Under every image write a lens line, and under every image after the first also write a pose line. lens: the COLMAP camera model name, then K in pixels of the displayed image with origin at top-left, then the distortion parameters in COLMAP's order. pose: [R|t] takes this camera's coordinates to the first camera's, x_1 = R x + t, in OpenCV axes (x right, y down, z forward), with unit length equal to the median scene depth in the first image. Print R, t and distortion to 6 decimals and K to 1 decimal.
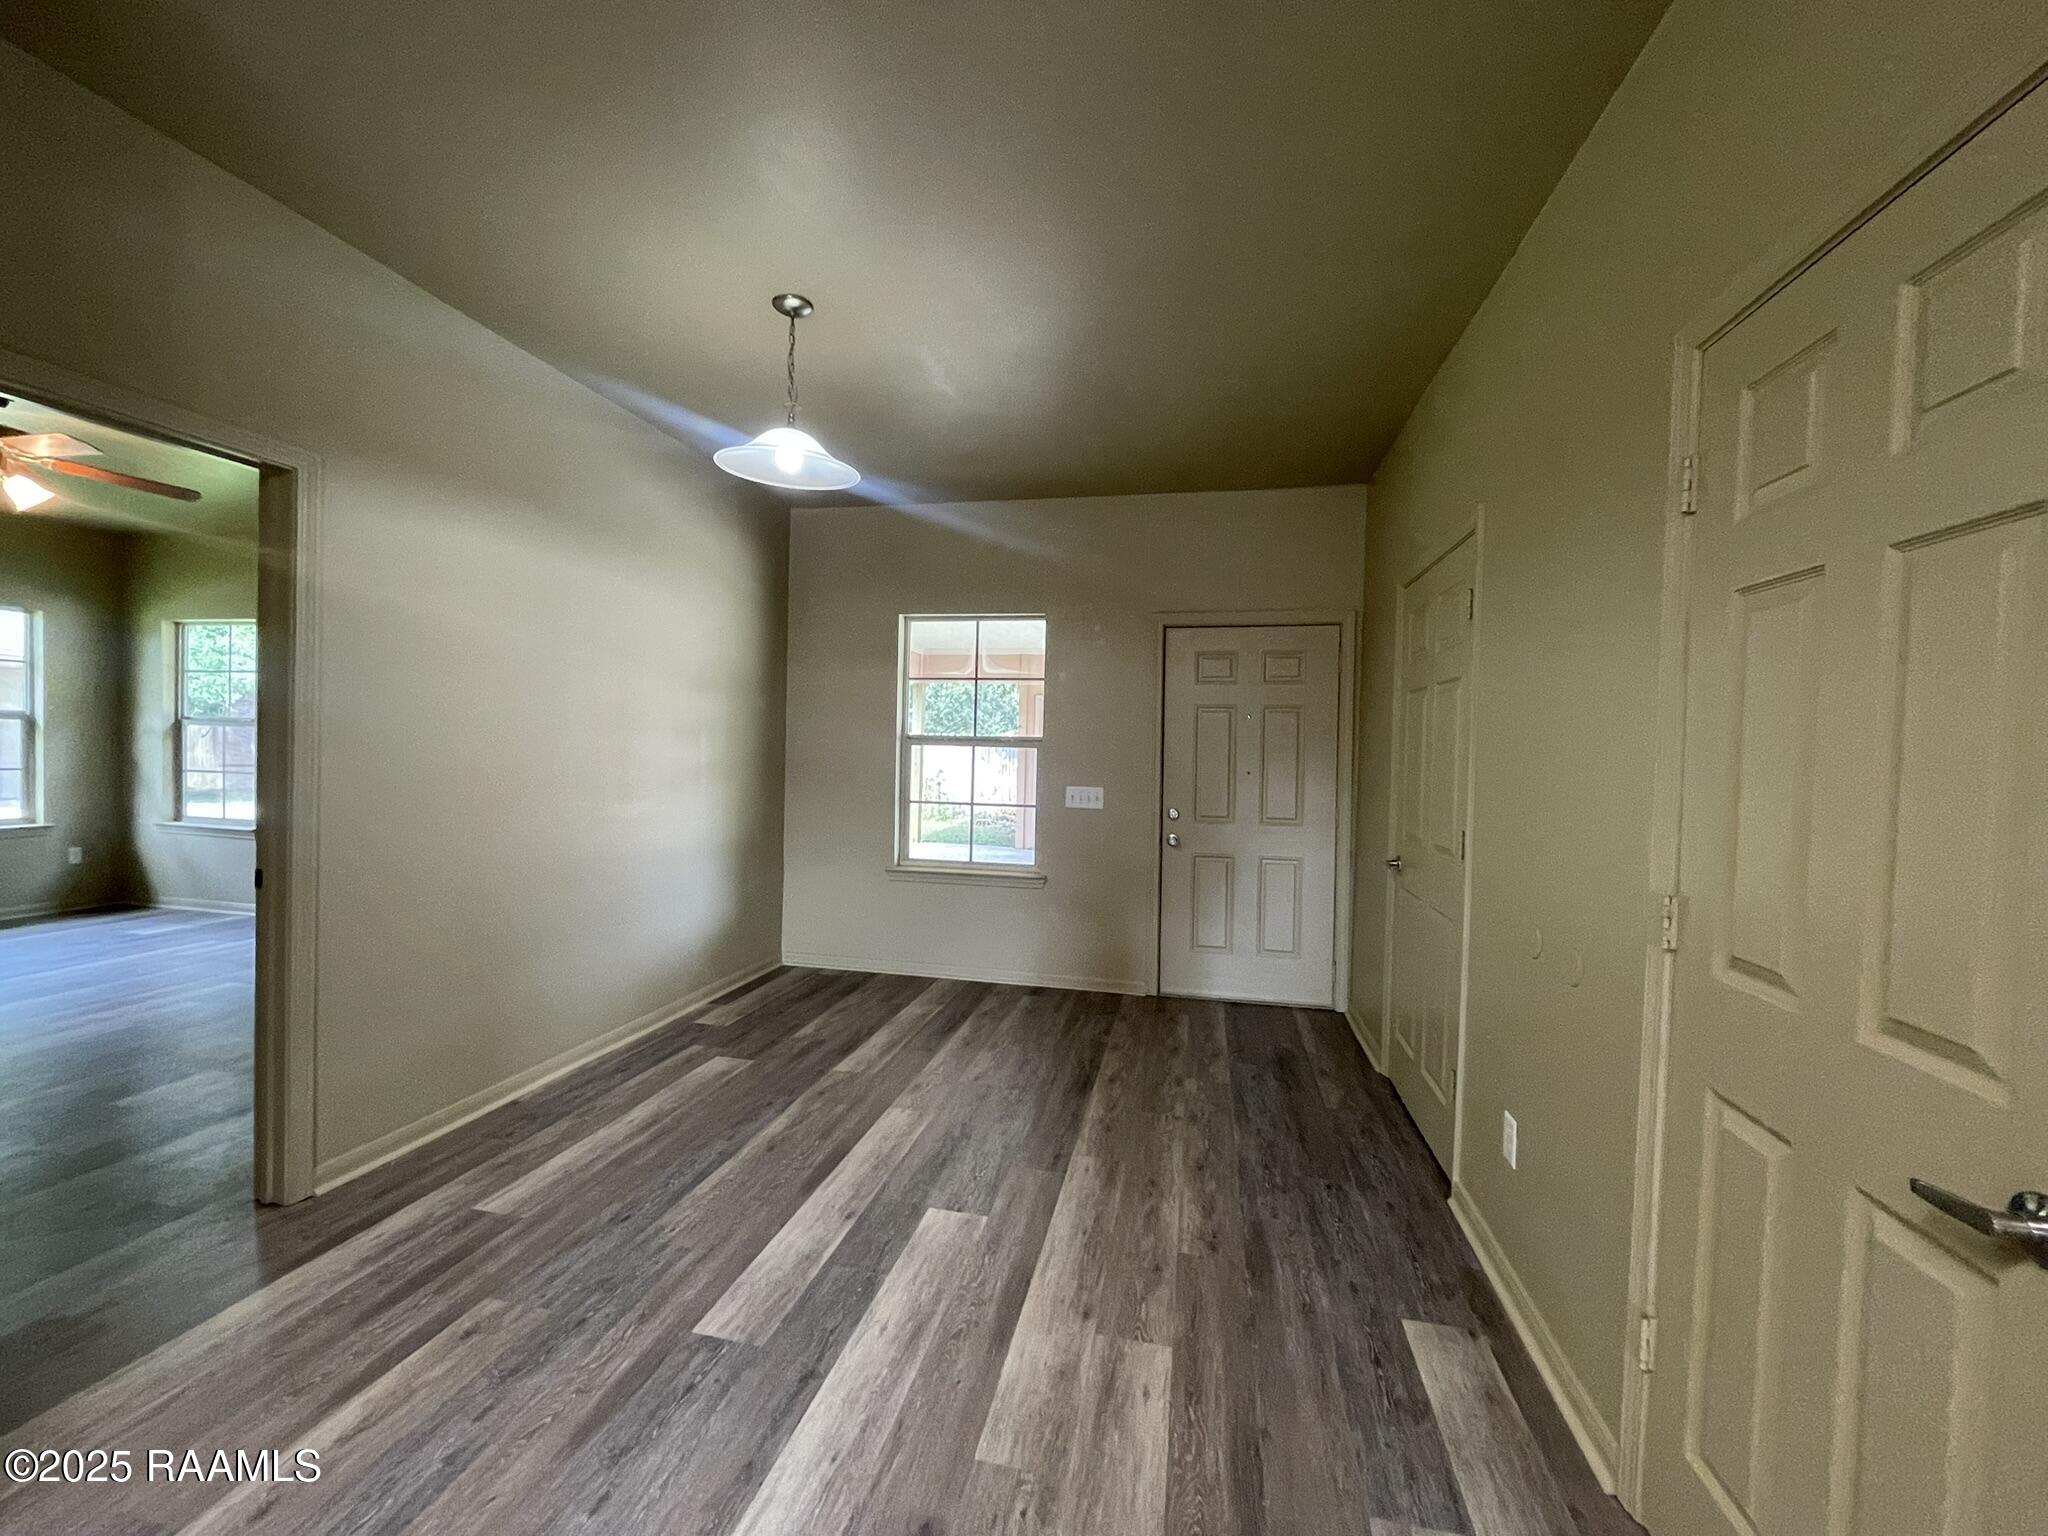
lens RADIAL K [[828.1, 0, 1033.0], [0, 828.1, 764.6], [0, 0, 1]] dist [-0.003285, -0.000113]
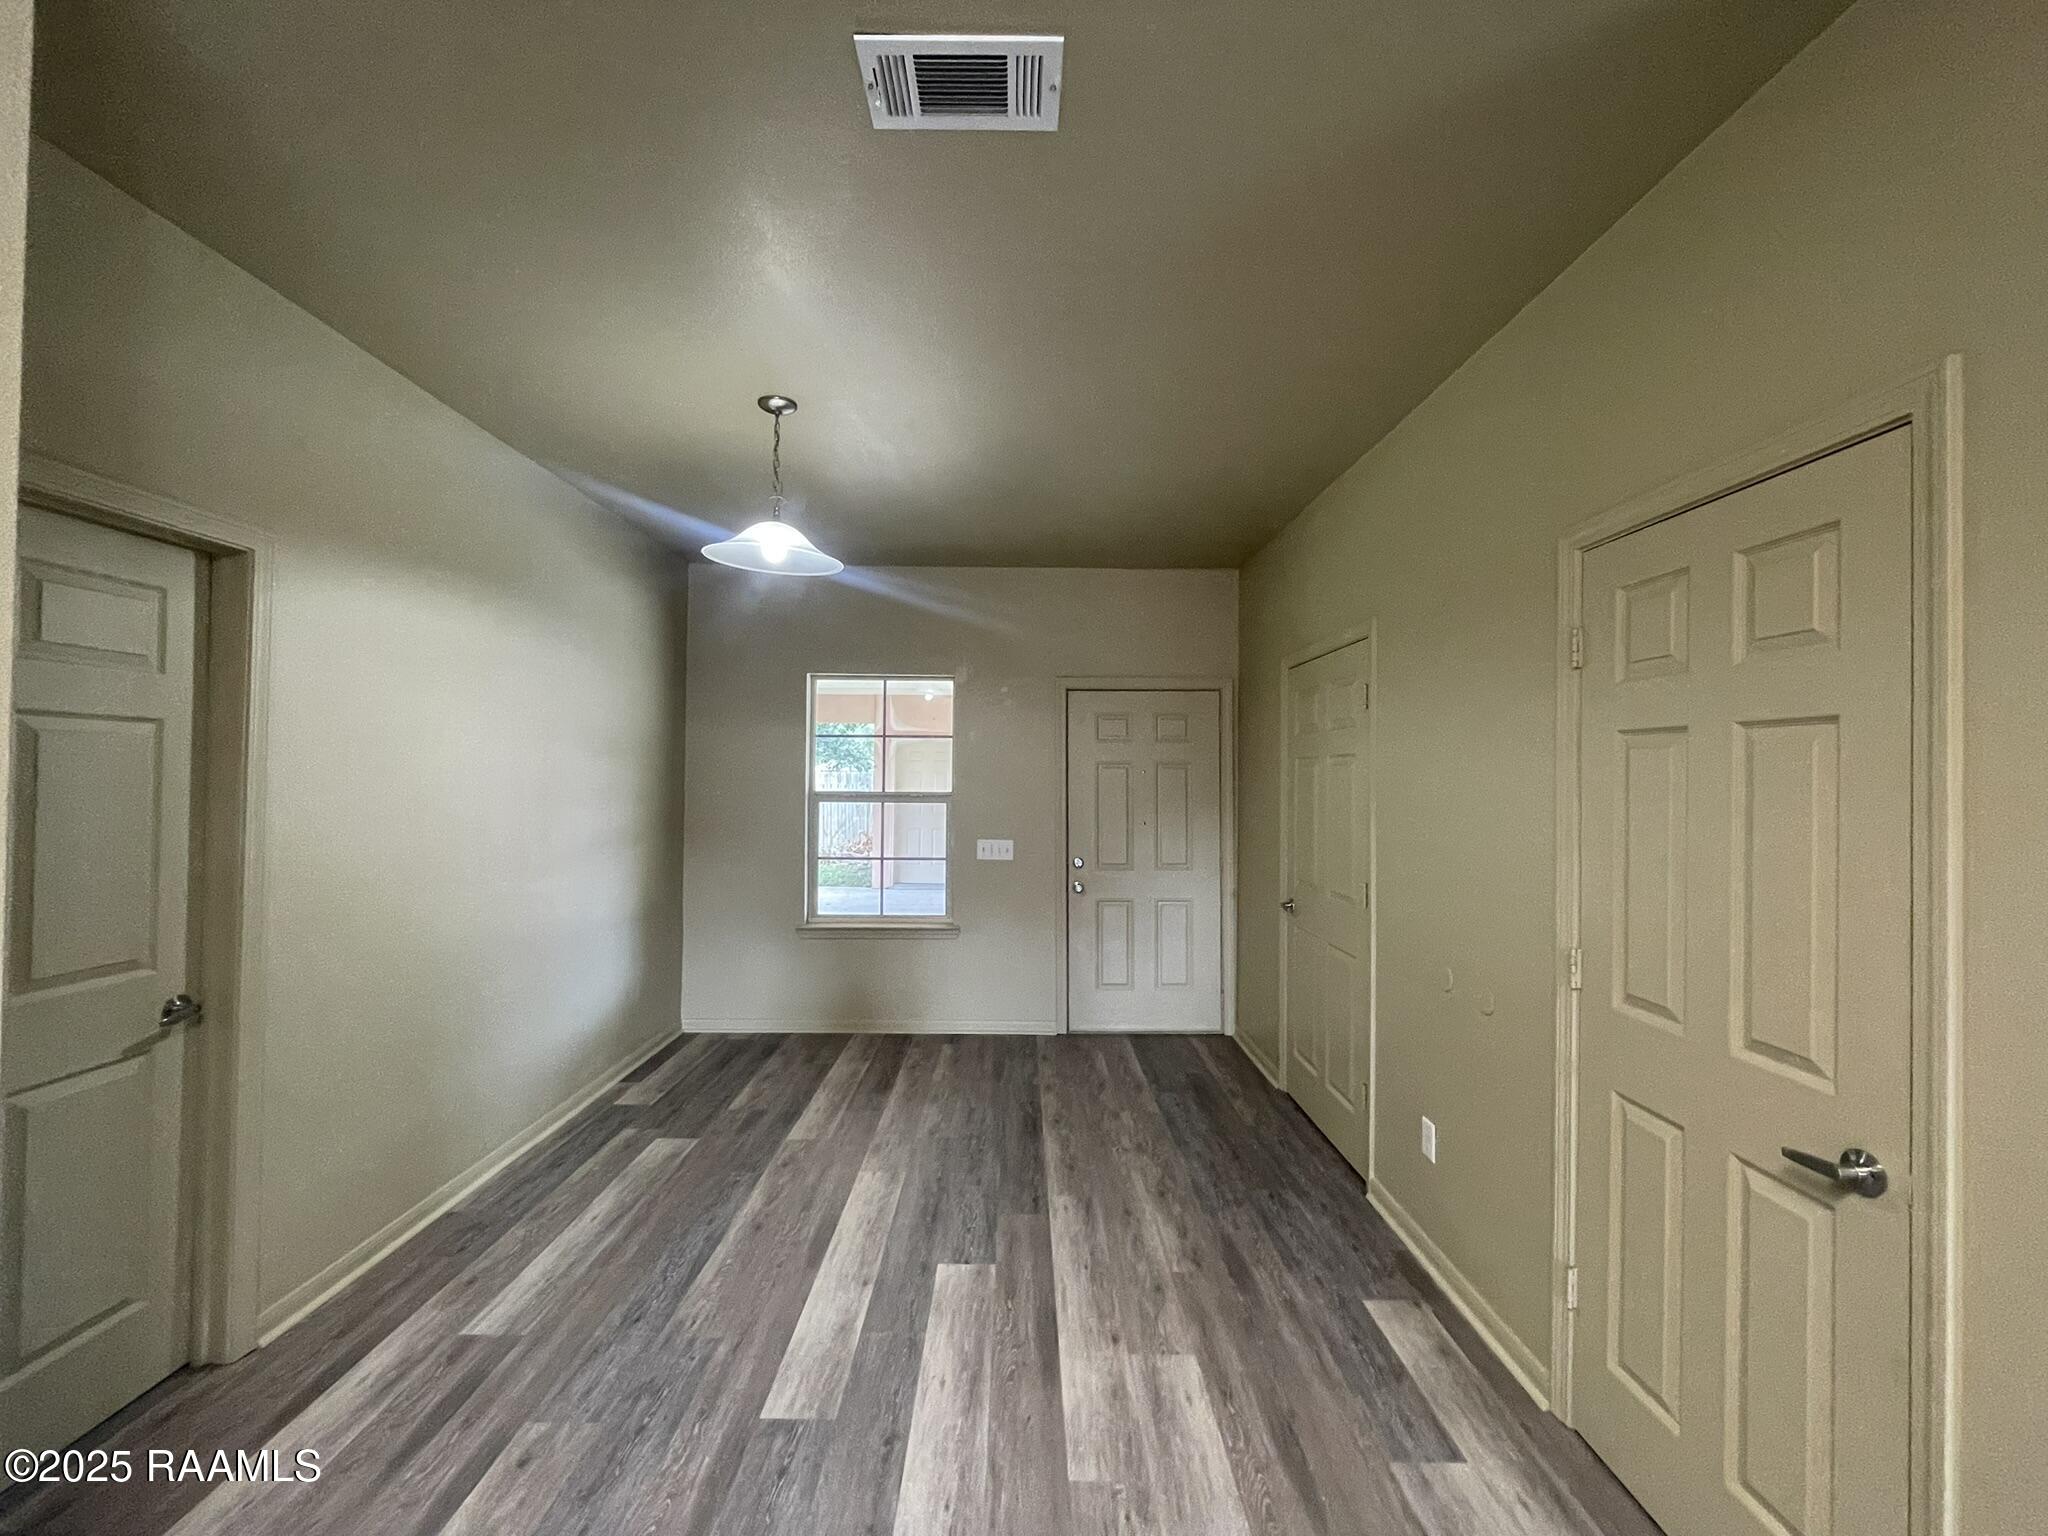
lens RADIAL K [[828.1, 0, 1029.1], [0, 828.1, 763.3], [0, 0, 1]] dist [-0.003285, -0.000113]
pose [[0.975920, -0.011727, 0.217813, -0.225342], [0.018692, 0.999377, -0.029942, -0.069130], [-0.217326, 0.033293, 0.975531, -0.078307]]
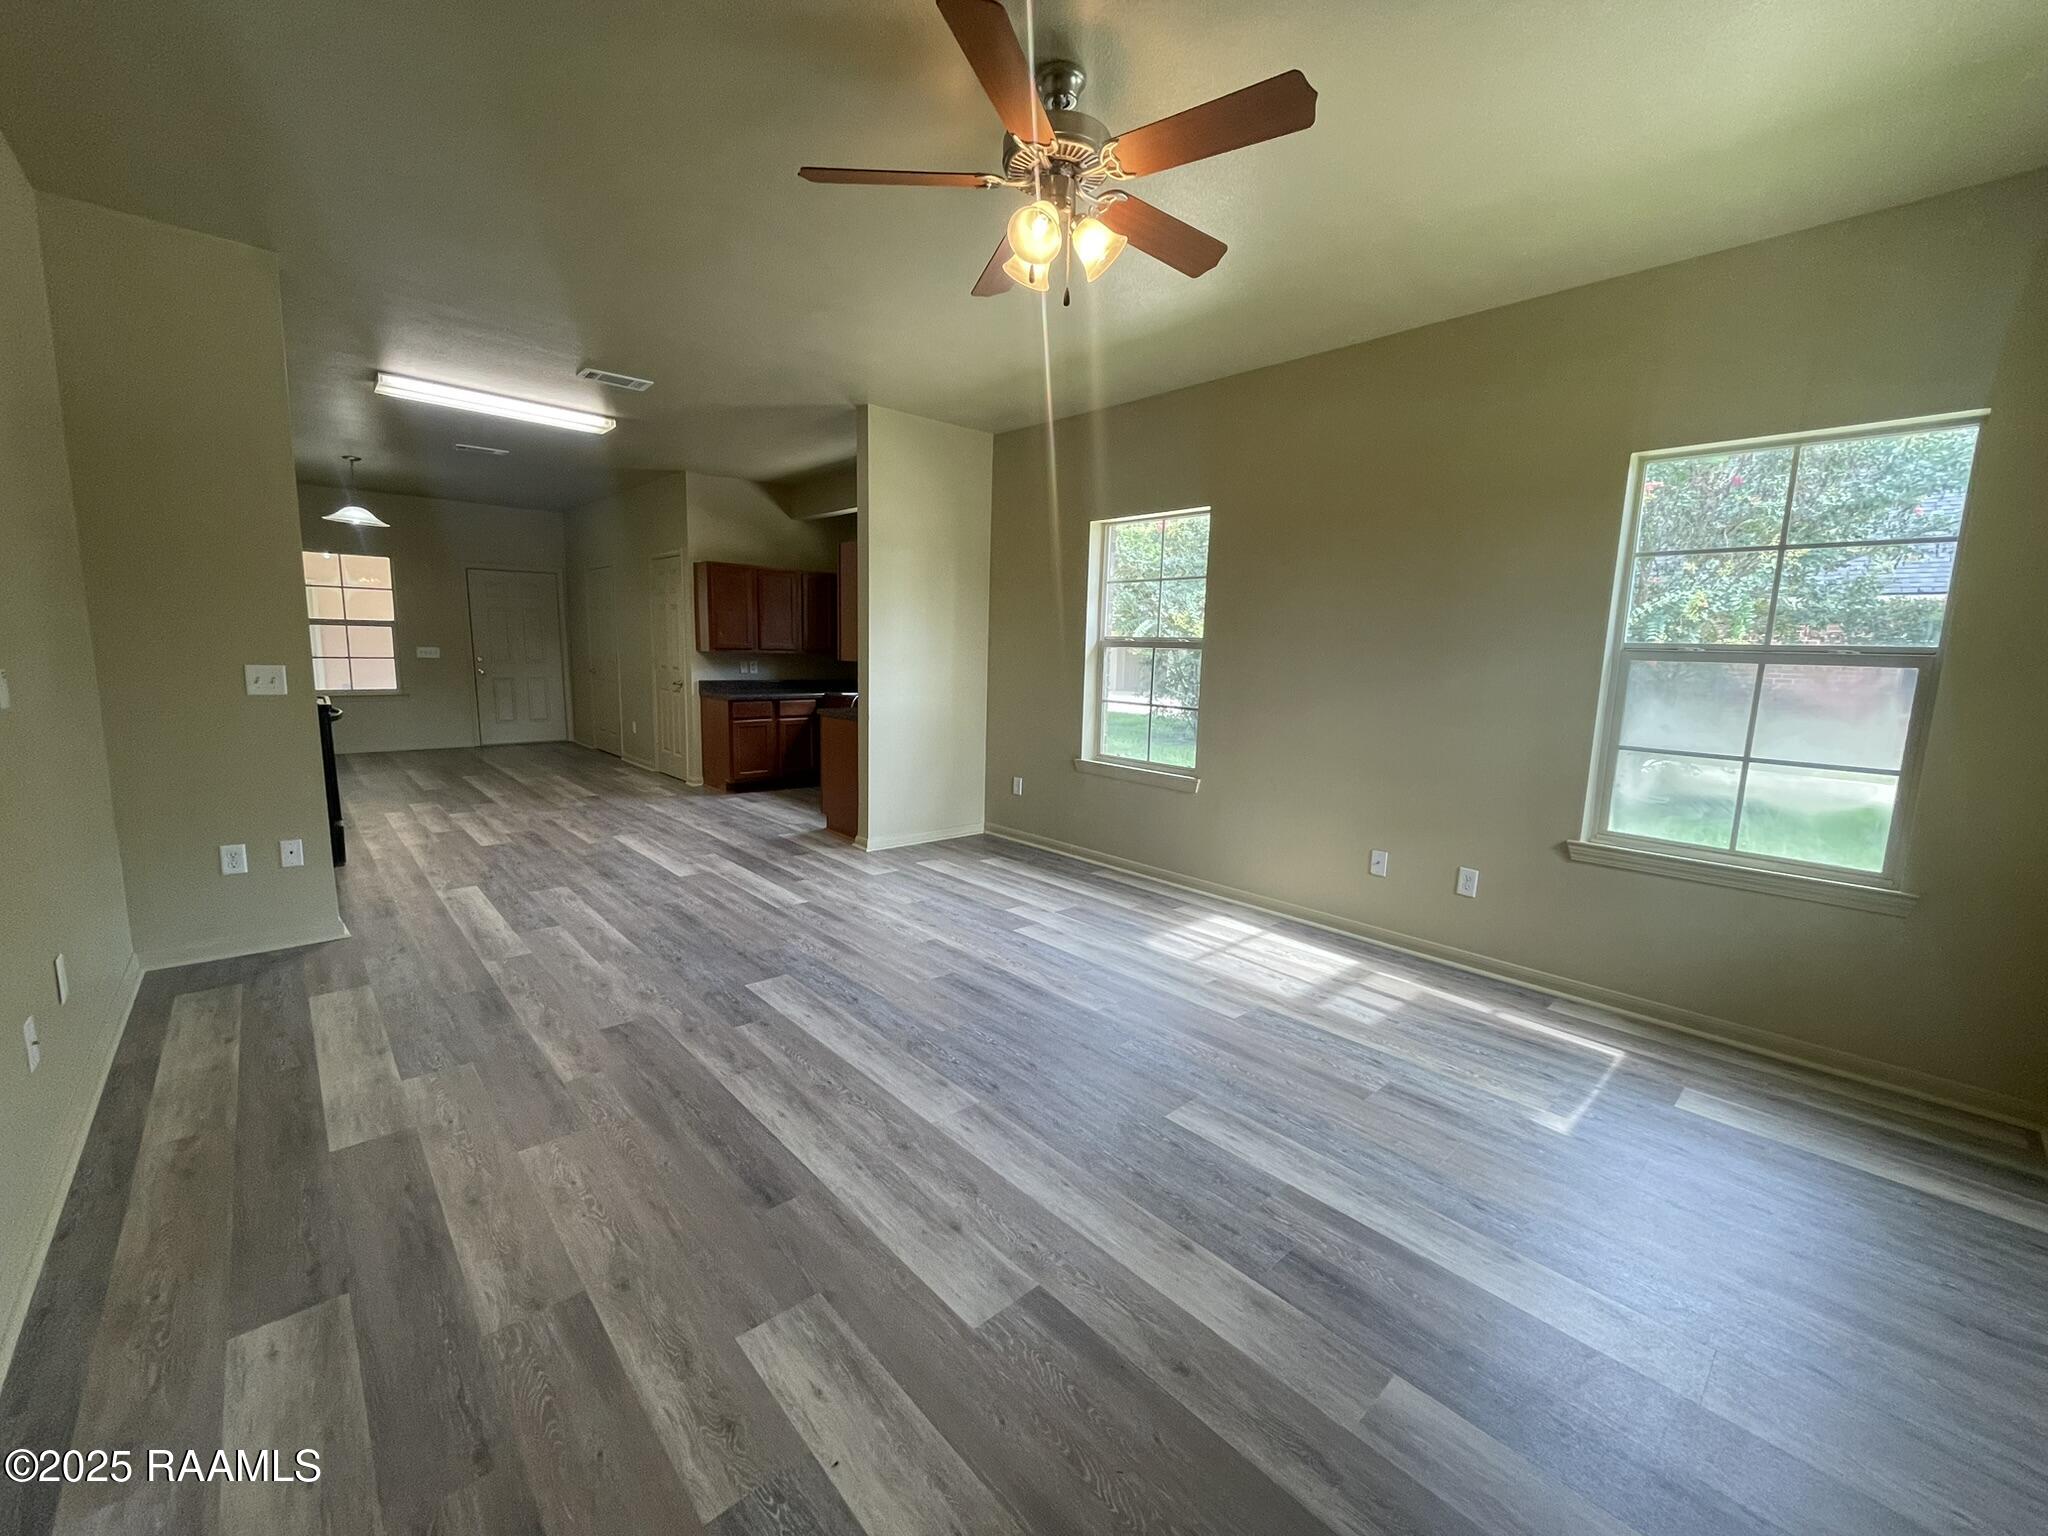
lens RADIAL K [[828.1, 0, 1022.0], [0, 828.1, 769.7], [0, 0, 1]] dist [-0.003285, -0.000113]
pose [[0.586677, -0.127508, 0.799720, -1.317925], [0.005760, 0.988159, 0.153328, 0.038952], [-0.809800, -0.085348, 0.580465, -2.425341]]
